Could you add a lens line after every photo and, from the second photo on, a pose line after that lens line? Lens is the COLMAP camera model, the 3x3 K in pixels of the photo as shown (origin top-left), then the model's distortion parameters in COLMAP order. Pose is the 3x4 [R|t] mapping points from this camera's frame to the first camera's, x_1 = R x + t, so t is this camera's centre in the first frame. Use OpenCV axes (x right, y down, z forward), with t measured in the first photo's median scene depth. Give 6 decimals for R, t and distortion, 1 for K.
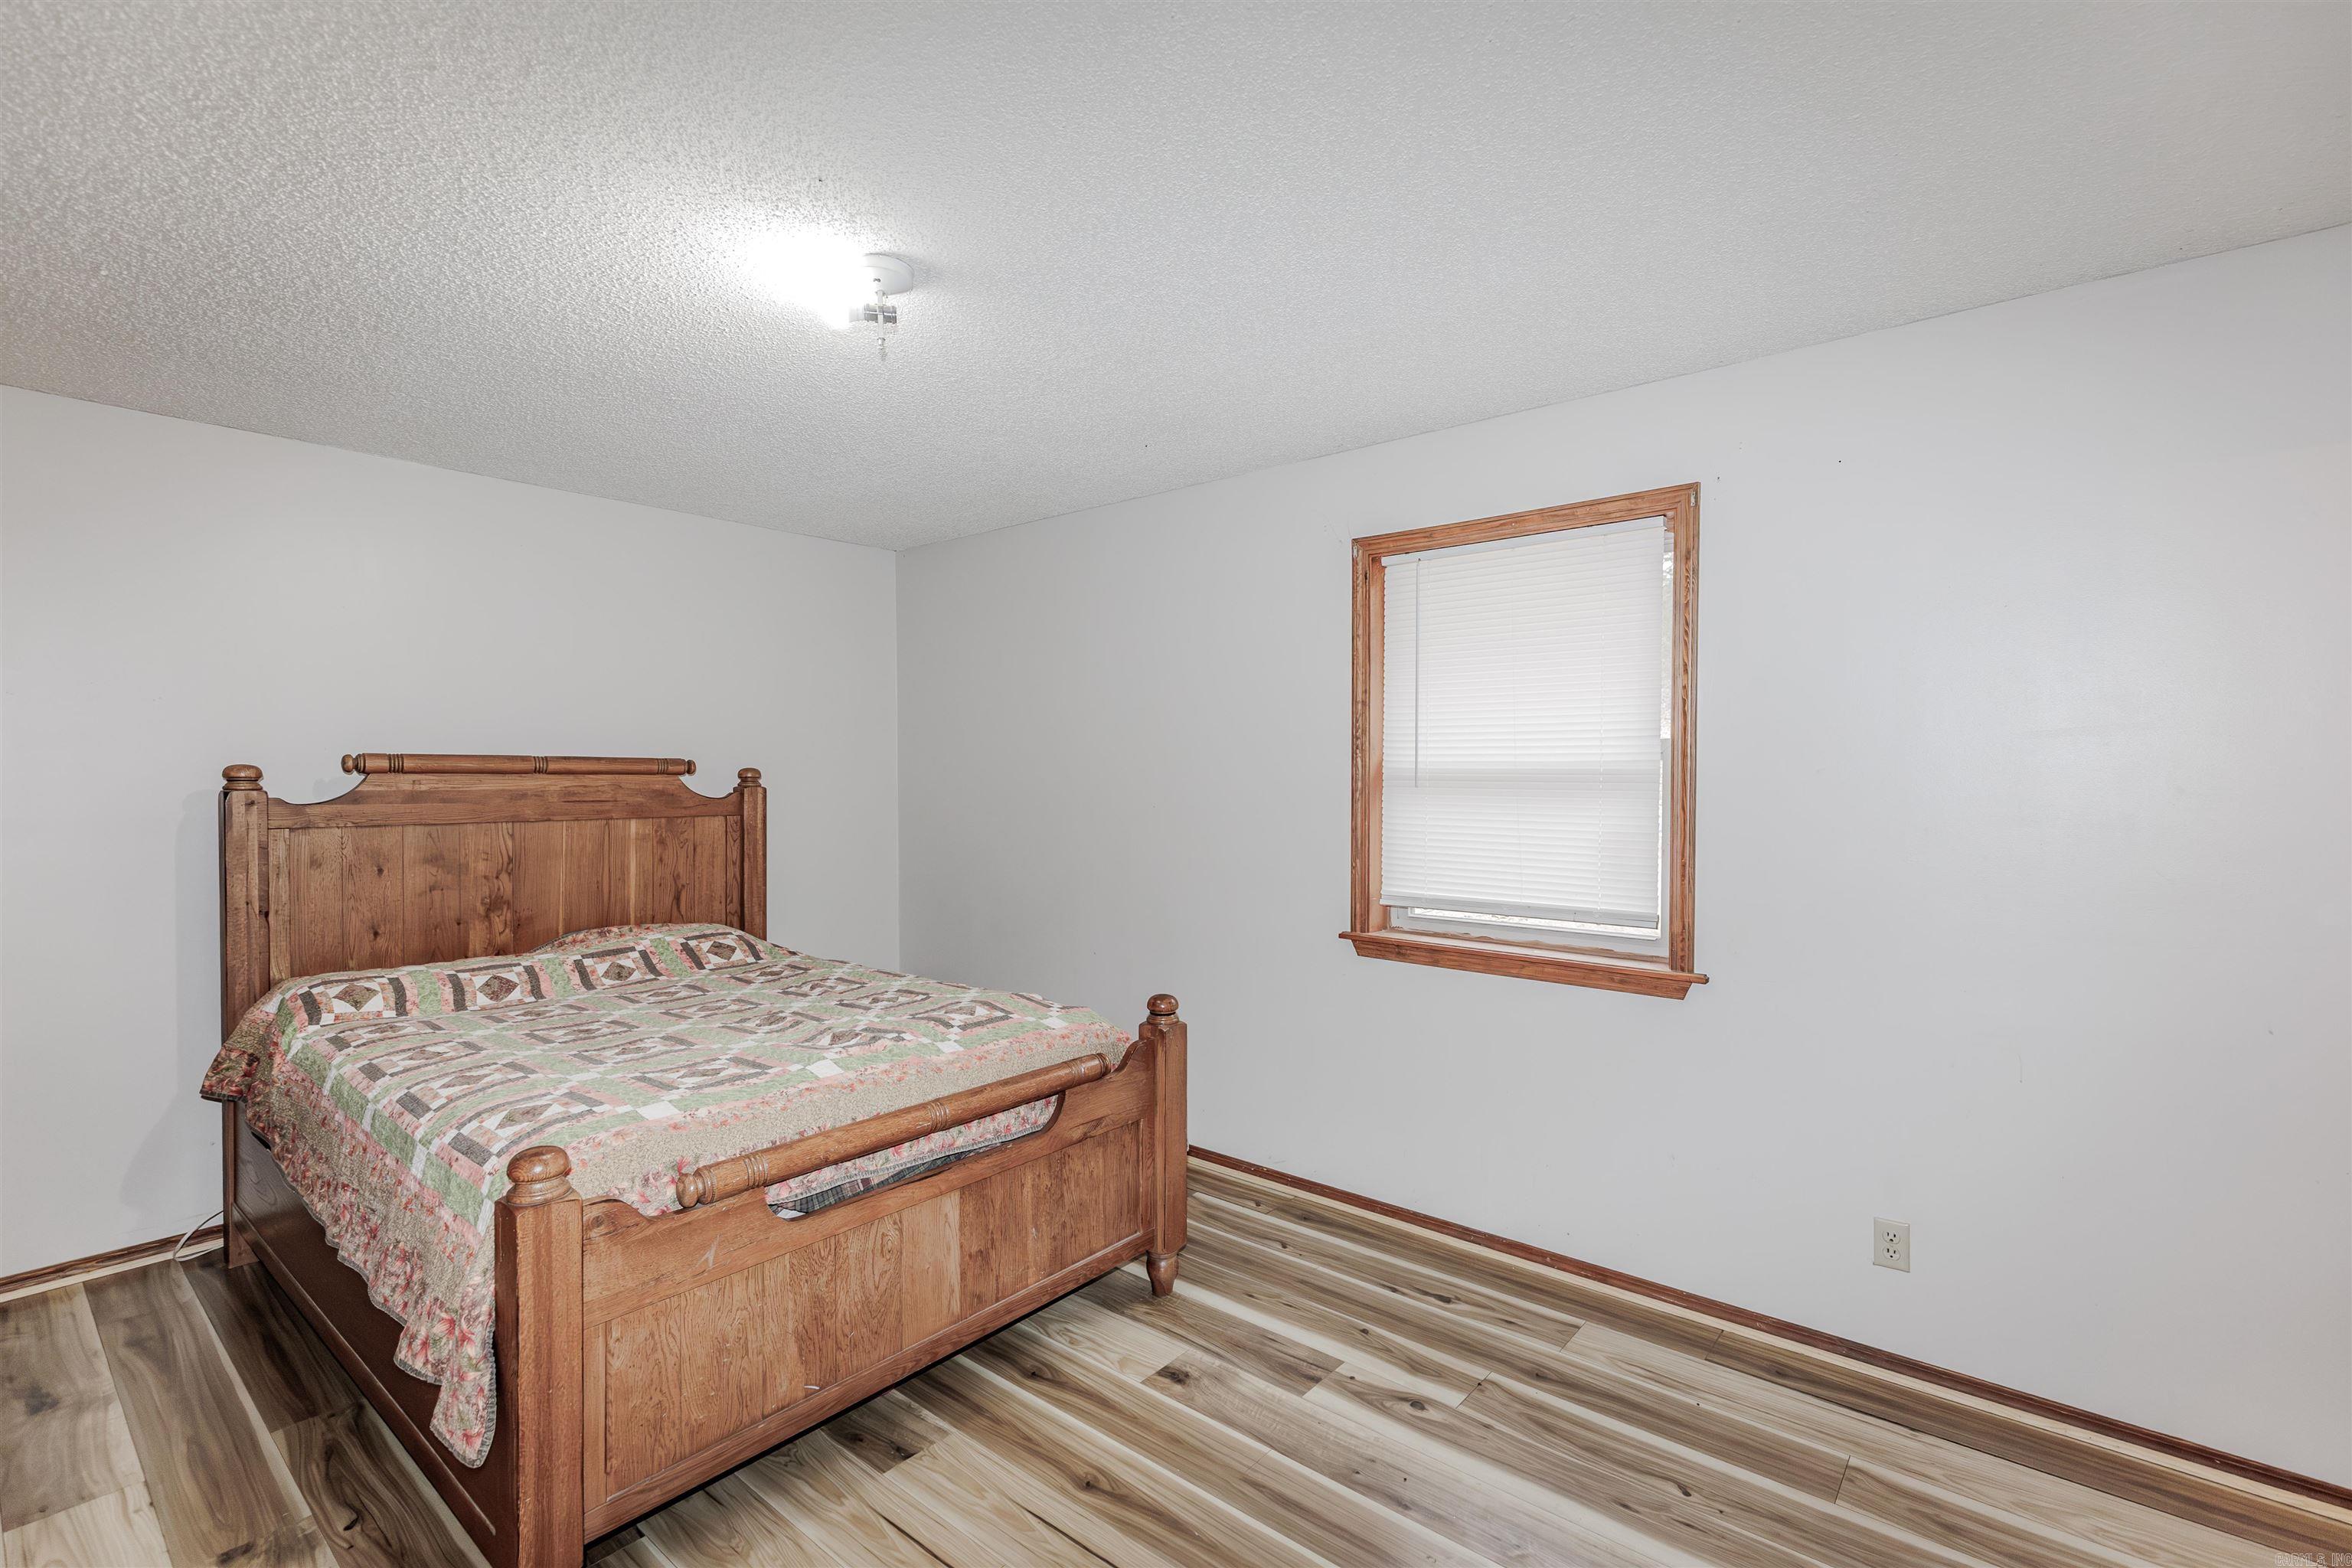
lens RADIAL K [[1053.8, 0, 1179.1], [0, 1053.8, 789.1], [0, 0, 1]] dist [0.001062, -0.000162]
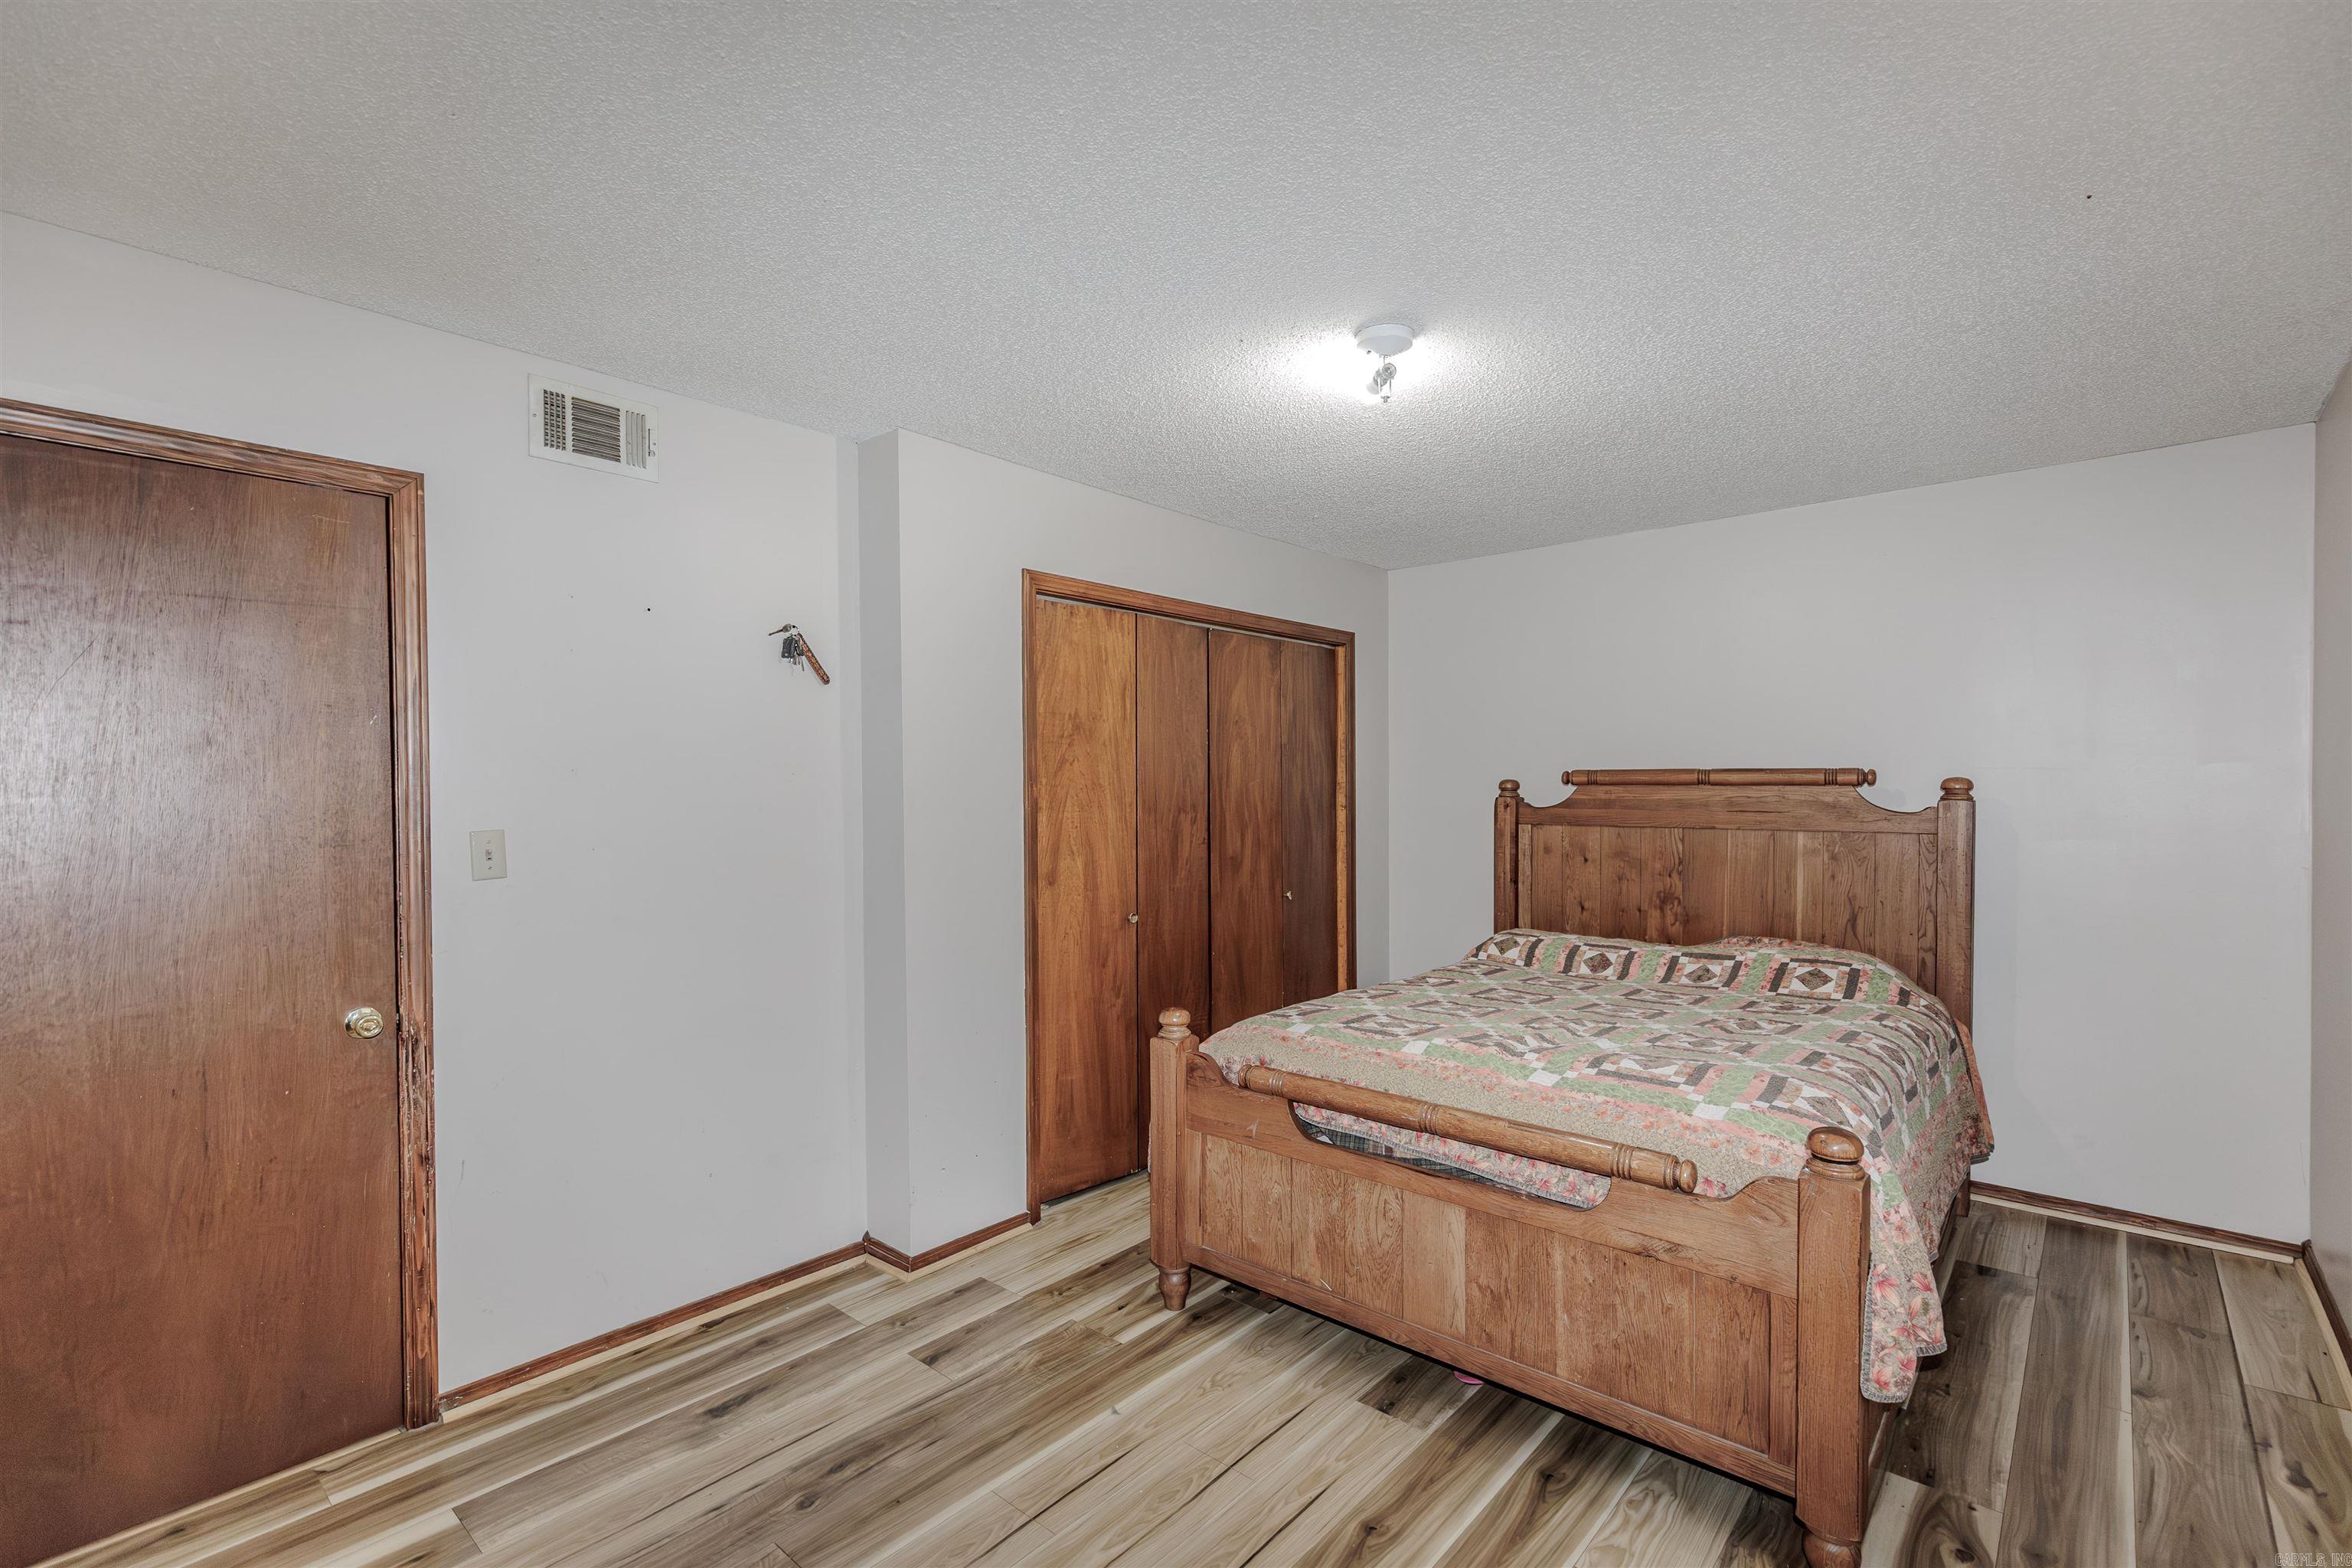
lens RADIAL K [[1053.8, 0, 1179.1], [0, 1053.8, 789.1], [0, 0, 1]] dist [0.001062, -0.000162]
pose [[-0.026769, 0.002881, -0.999637, 0.588744], [-0.012200, 0.999920, 0.003209, -0.008618], [0.999567, 0.012282, -0.026732, 0.568025]]
